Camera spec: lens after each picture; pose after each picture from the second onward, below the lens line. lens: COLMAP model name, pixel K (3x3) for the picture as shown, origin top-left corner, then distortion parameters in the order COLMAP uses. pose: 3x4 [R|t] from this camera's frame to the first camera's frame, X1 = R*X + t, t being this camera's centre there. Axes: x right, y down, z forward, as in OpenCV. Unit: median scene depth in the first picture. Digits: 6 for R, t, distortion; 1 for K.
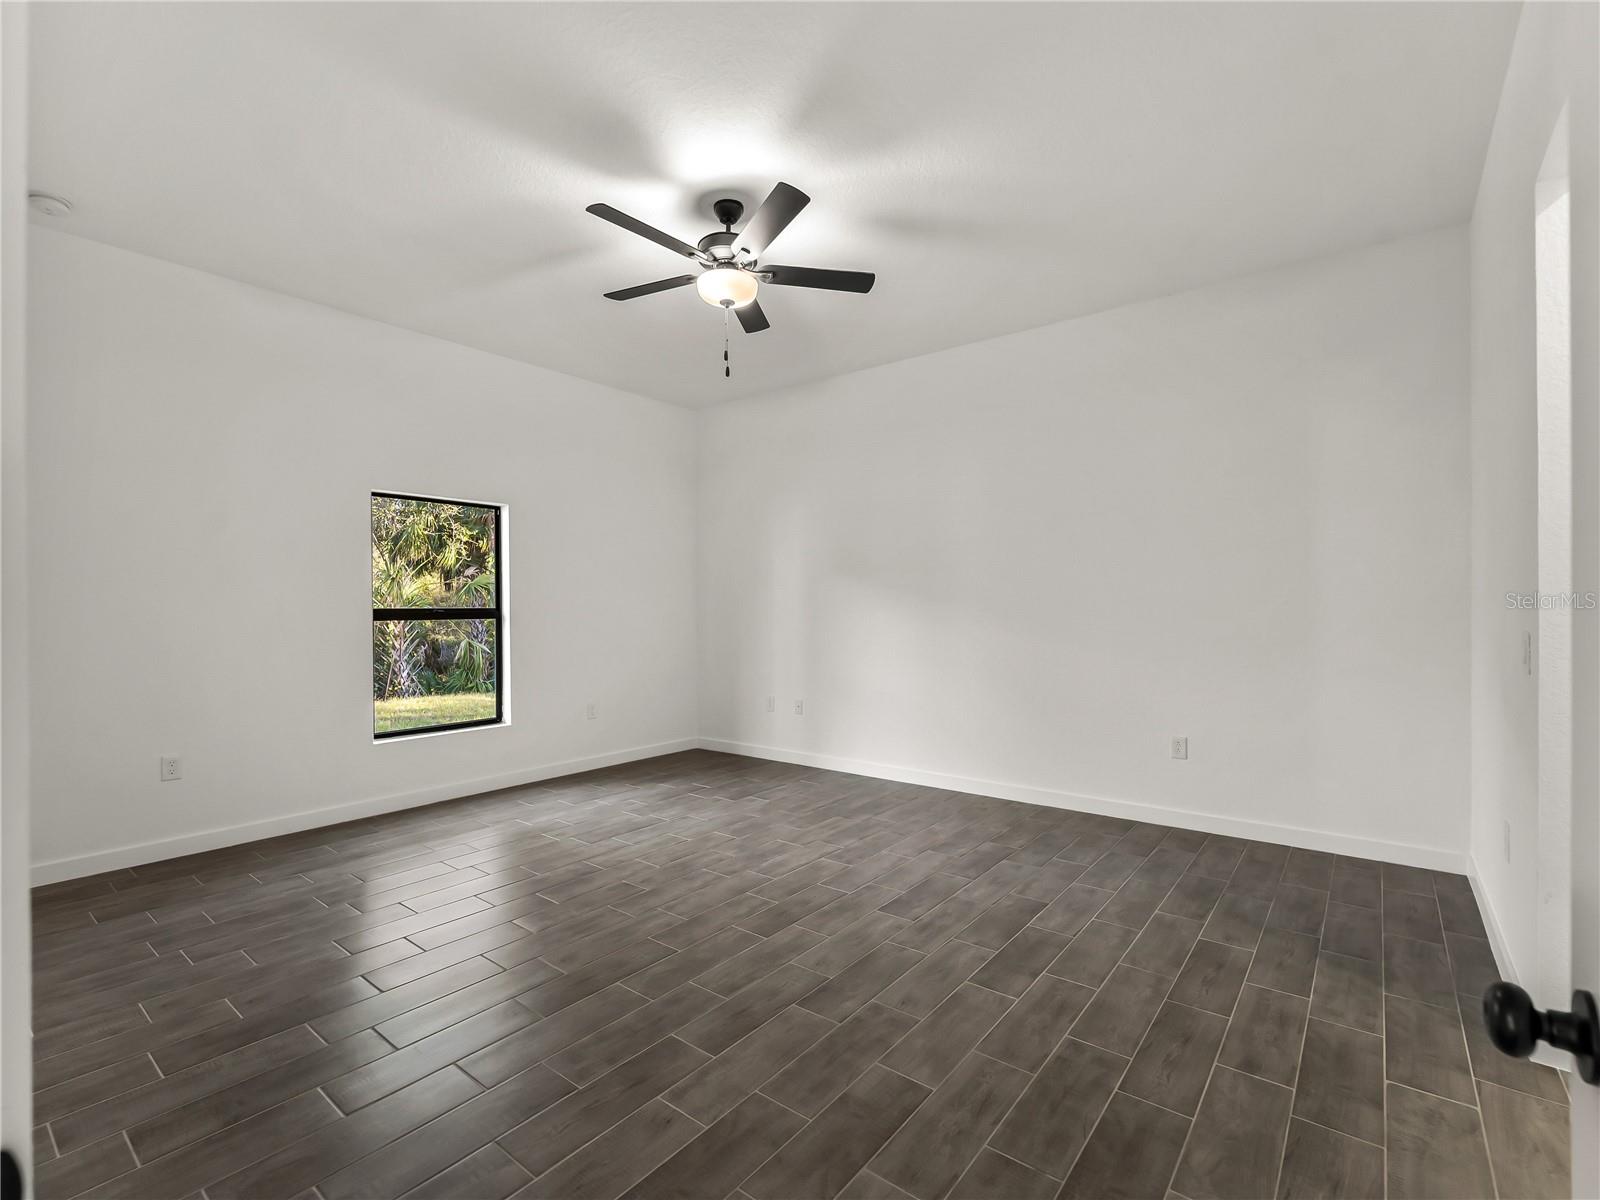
lens RADIAL K [[735.1, 0, 803.4], [0, 735.1, 602.9], [0, 0, 1]] dist [-0.001072, -0.000810]
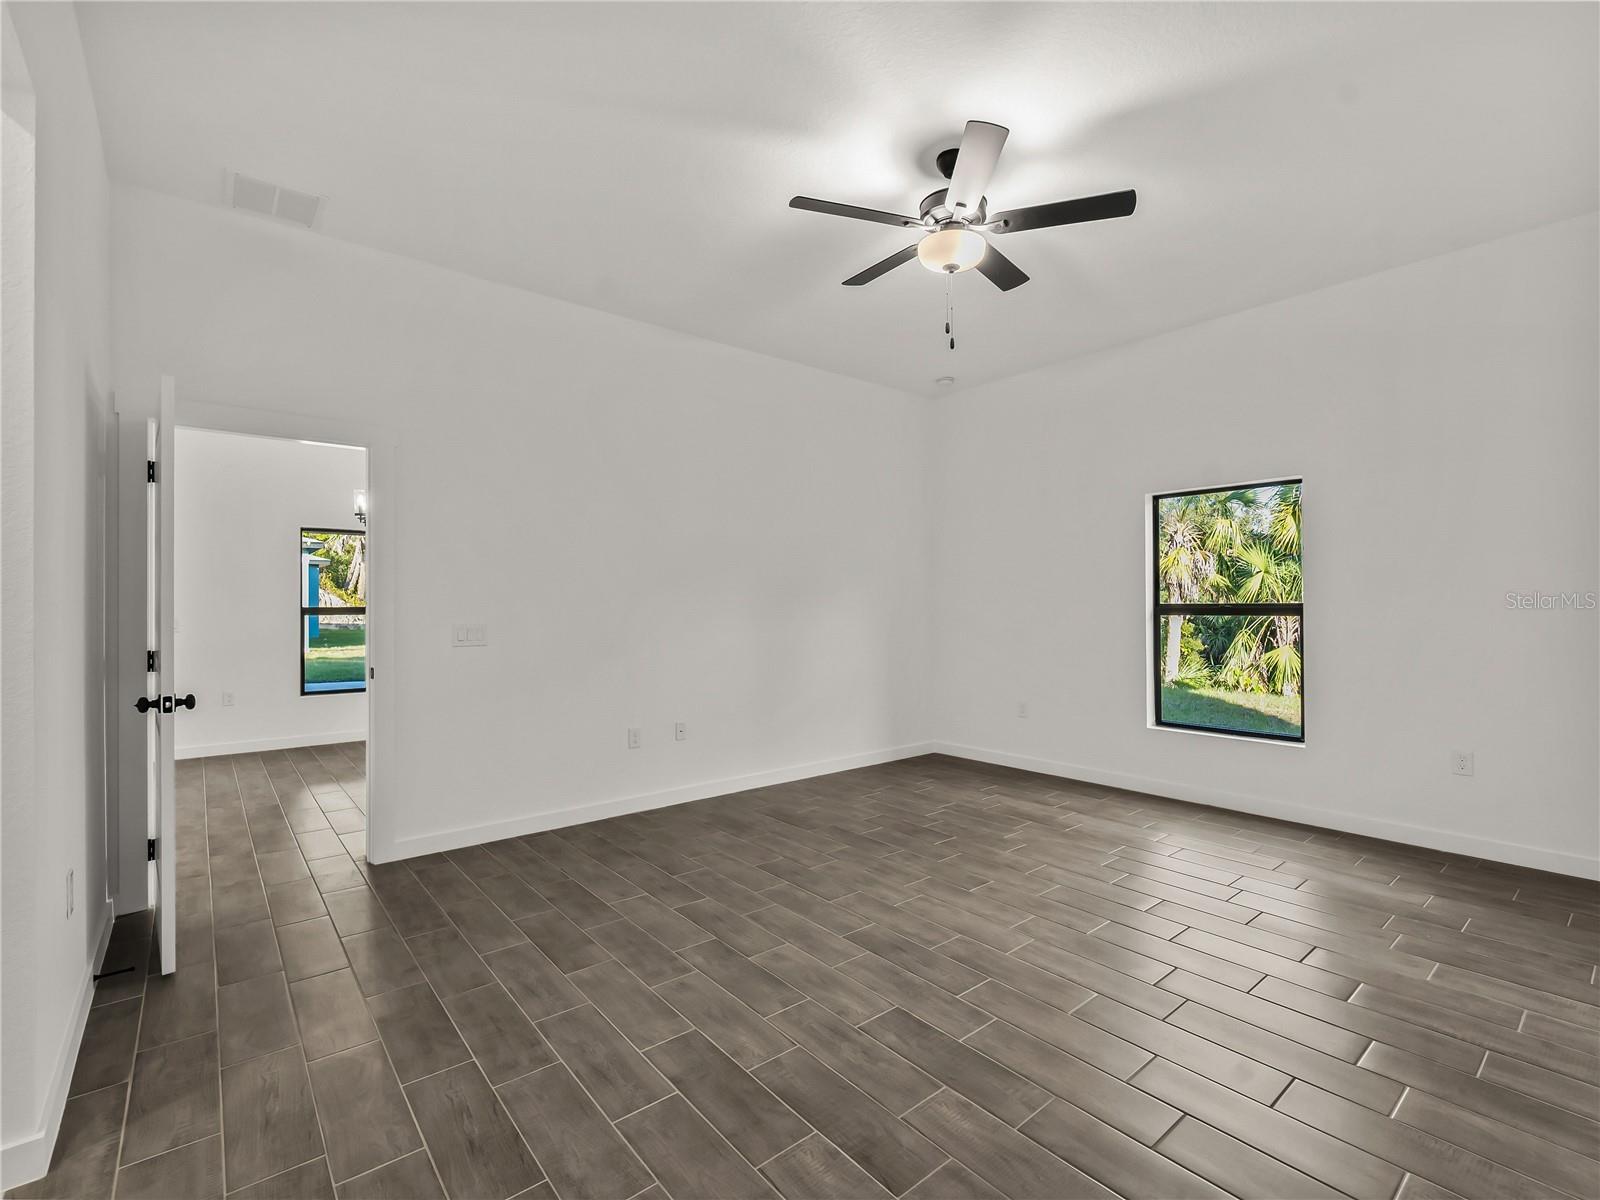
lens RADIAL K [[712.6, 0, 794.1], [0, 712.6, 607.6], [0, 0, 1]] dist [-0.001995, -0.000686]
pose [[-0.212712, 0.008264, -0.977080, 0.849980], [0.010576, 0.999925, 0.006155, -0.001180], [0.977058, -0.009024, -0.212783, 1.068547]]
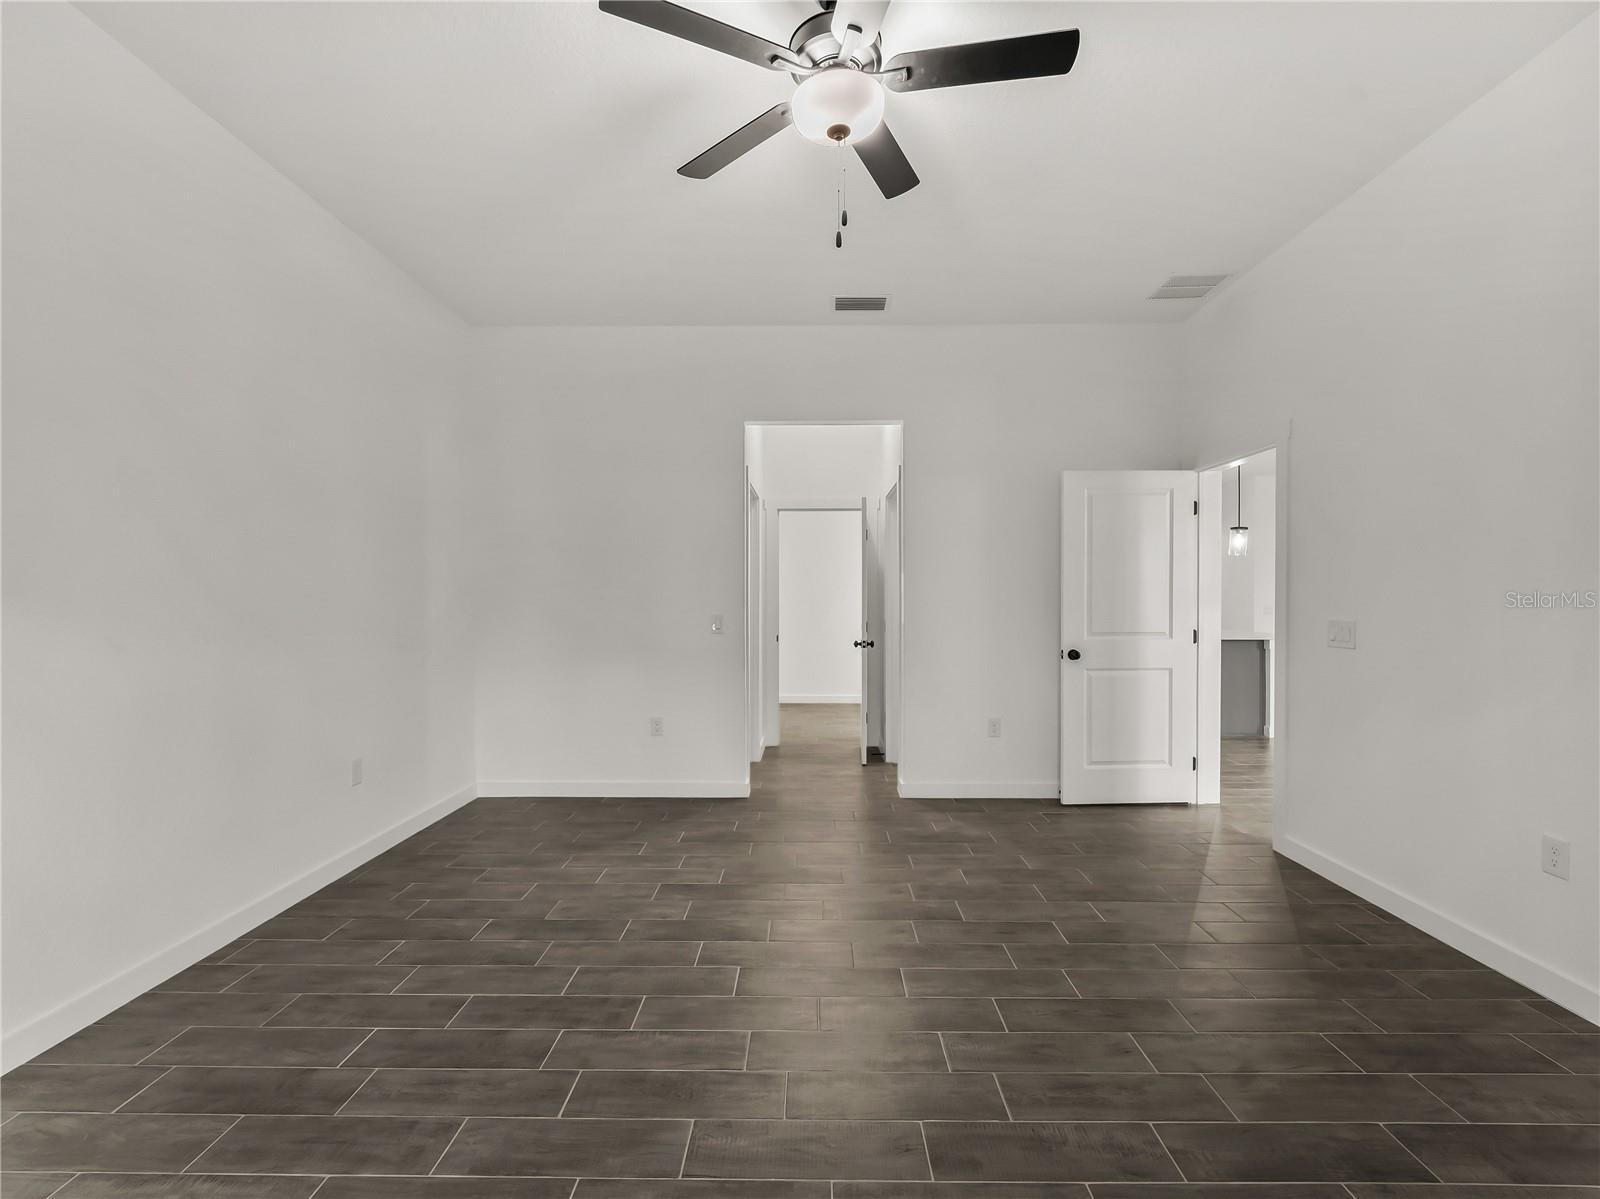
lens RADIAL K [[735.1, 0, 803.4], [0, 735.1, 602.4], [0, 0, 1]] dist [-0.001072, -0.000810]
pose [[-0.616252, 0.004053, 0.787539, -0.640327], [-0.000012, 0.999987, -0.005155, 0.011479], [-0.787549, -0.003186, -0.616244, 1.534784]]
